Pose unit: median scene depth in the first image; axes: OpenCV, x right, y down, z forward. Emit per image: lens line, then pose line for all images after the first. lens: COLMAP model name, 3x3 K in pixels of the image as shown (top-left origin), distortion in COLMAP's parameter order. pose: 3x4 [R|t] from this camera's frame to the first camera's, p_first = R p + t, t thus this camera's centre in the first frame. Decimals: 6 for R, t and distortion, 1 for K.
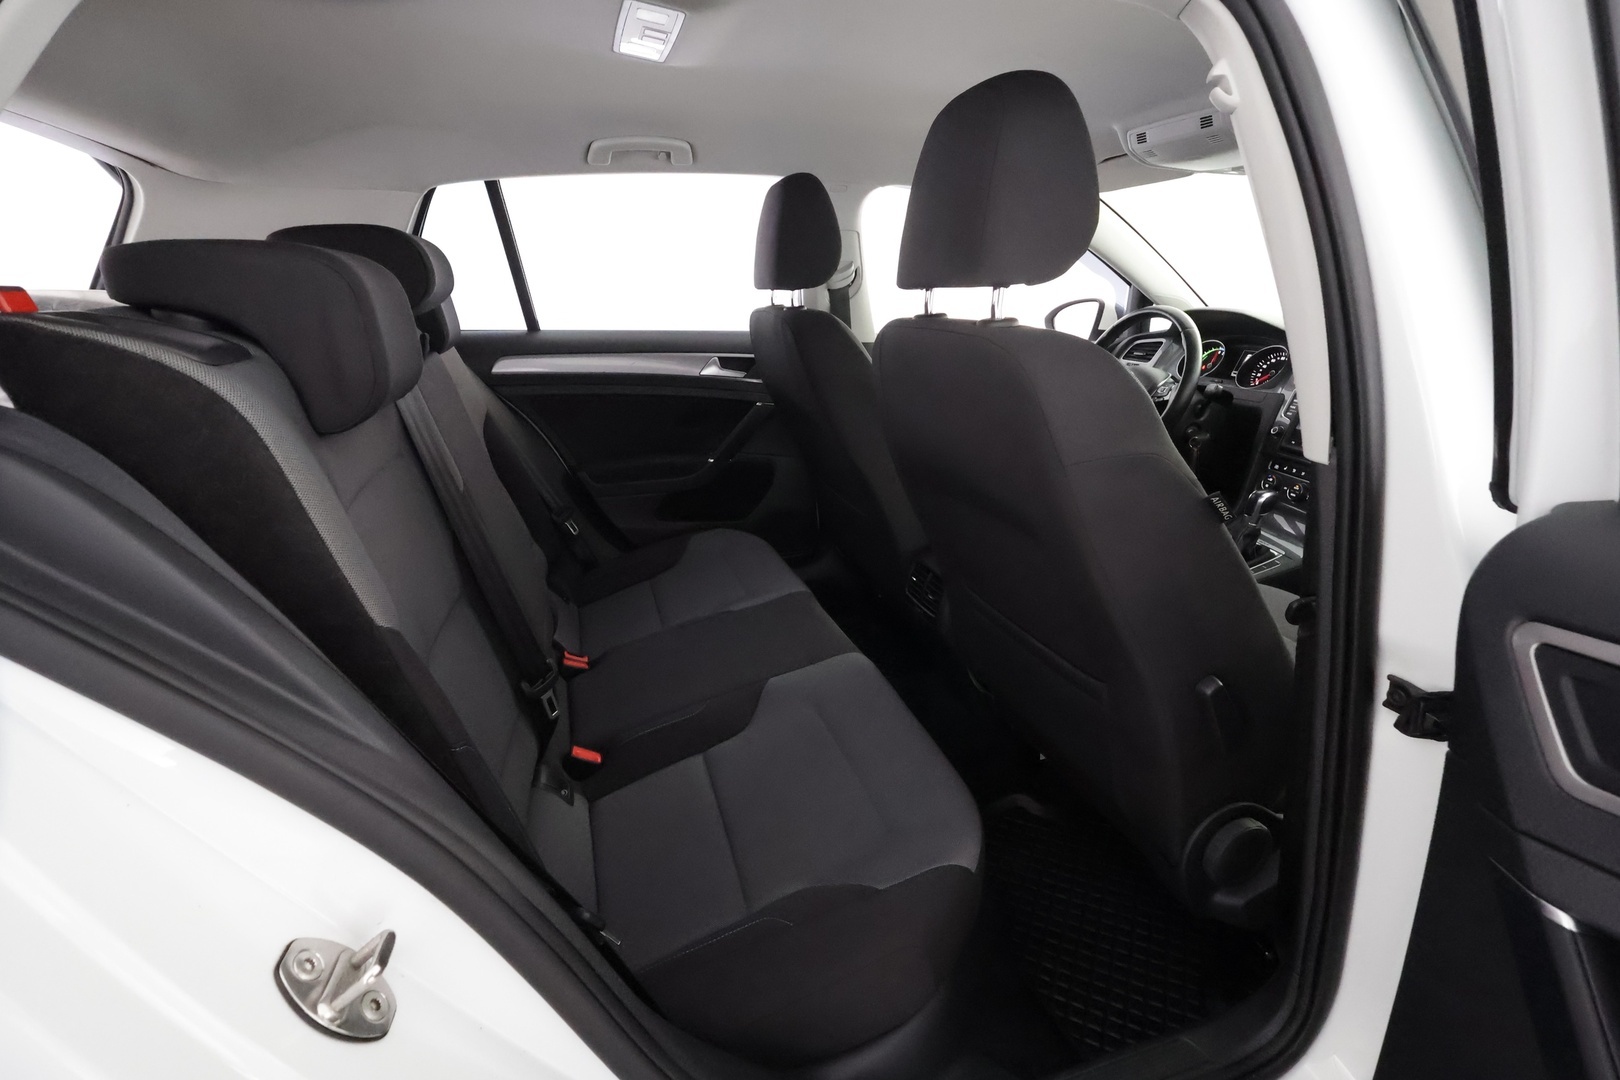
lens RADIAL K [[749.9, 0, 808.7], [0, 749.9, 532.1], [0, 0, 1]] dist [0.018004, 0.000040]
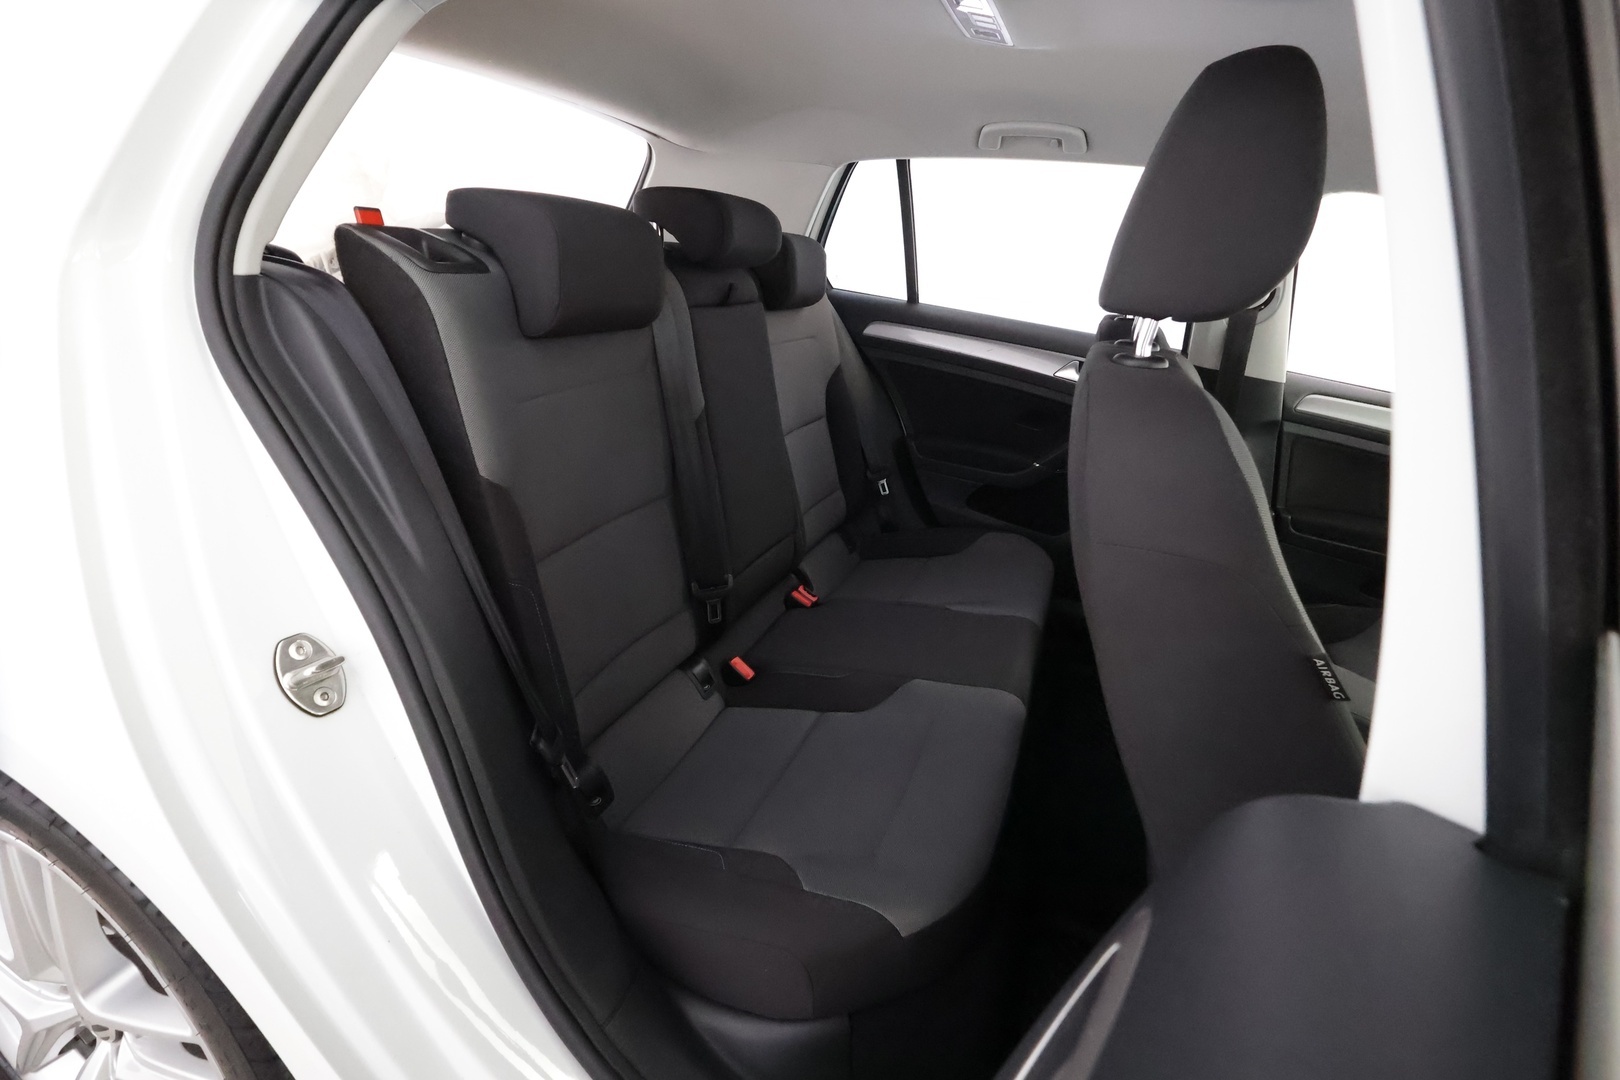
lens RADIAL K [[745.5, 0, 804.3], [0, 745.5, 537.1], [0, 0, 1]] dist [-0.000732, 0.000717]
pose [[0.776719, 0.326752, -0.538461, 0.229077], [-0.312289, 0.942213, 0.121288, -0.040474], [0.546976, 0.073949, 0.833876, 0.069948]]
